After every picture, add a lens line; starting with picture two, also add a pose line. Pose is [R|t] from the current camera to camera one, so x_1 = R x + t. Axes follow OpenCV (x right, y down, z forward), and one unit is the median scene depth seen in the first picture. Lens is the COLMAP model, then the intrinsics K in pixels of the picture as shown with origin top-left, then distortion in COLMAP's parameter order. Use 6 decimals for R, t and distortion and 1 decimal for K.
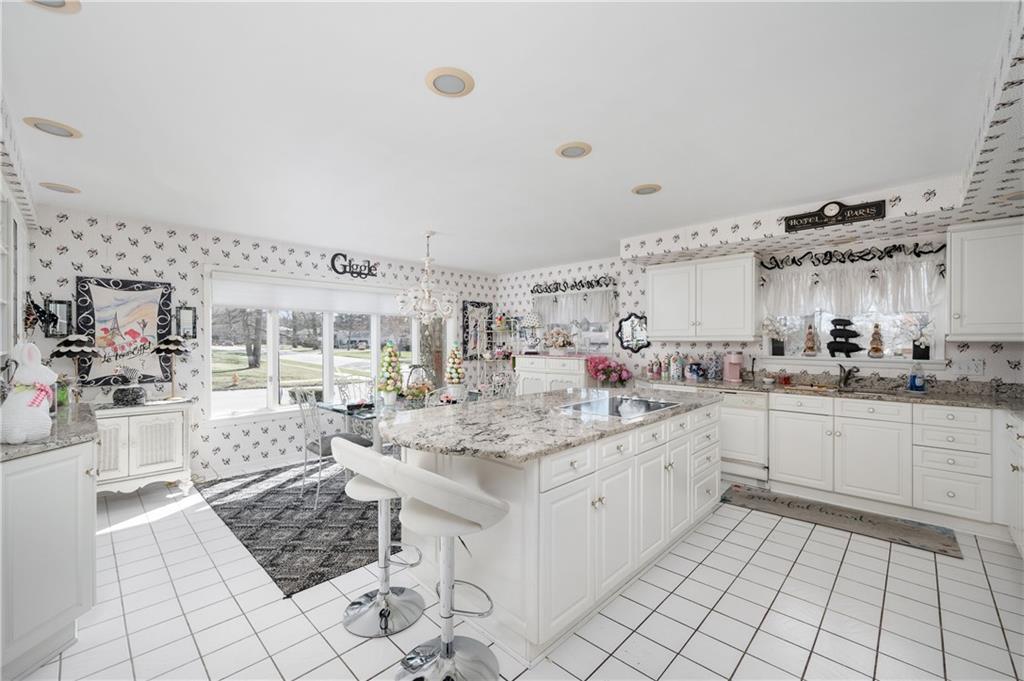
lens RADIAL K [[436.0, 0, 509.0], [0, 436.0, 343.2], [0, 0, 1]] dist [-0.001538, 0.000044]
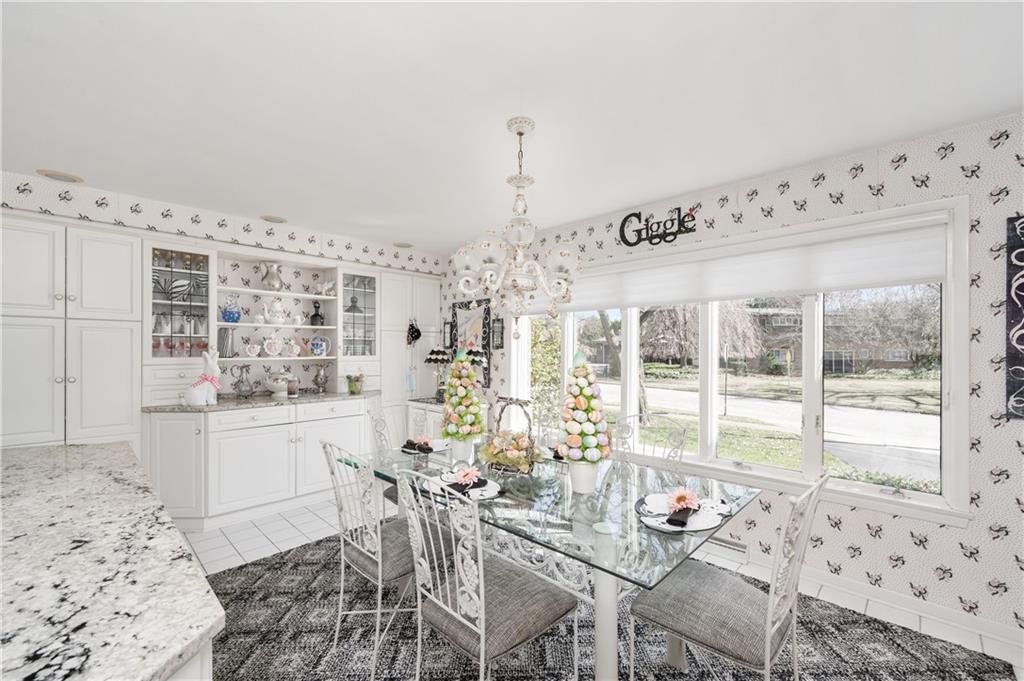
lens RADIAL K [[436.0, 0, 512.5], [0, 436.0, 347.6], [0, 0, 1]] dist [-0.001538, 0.000044]
pose [[-0.016499, -0.006462, -0.999843, 0.253669], [-0.007348, 0.999953, -0.006342, -0.005865], [0.999837, 0.007242, -0.016546, 0.856984]]
